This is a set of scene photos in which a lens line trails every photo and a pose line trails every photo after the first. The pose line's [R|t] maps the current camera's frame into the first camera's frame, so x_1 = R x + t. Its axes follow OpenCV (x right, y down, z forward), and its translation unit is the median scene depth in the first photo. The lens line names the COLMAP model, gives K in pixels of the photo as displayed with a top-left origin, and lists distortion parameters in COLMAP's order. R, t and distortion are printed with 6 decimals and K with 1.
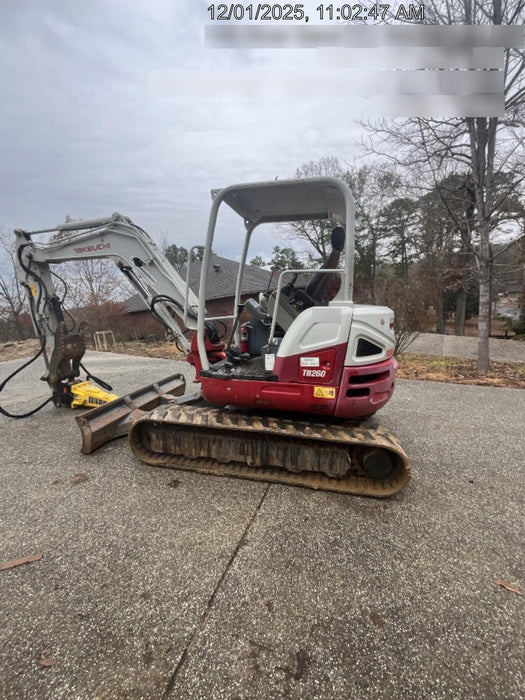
lens RADIAL K [[285.8, 0, 262.5], [0, 285.8, 350.0], [0, 0, 1]] dist [-0.000778, 0.000162]
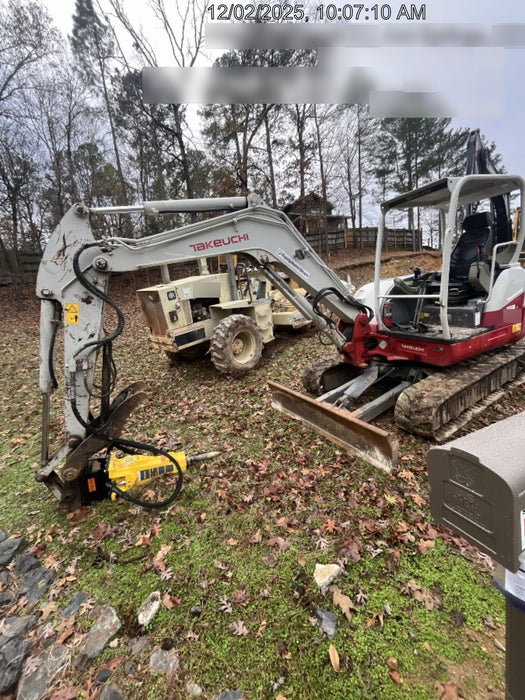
lens RADIAL K [[285.8, 0, 262.5], [0, 285.8, 350.0], [0, 0, 1]] dist [-0.000778, 0.000162]
pose [[0.780099, -0.273380, 0.562769, -1.601209], [0.253580, 0.960448, 0.115056, -0.231288], [-0.571964, 0.052952, 0.818568, 0.550779]]
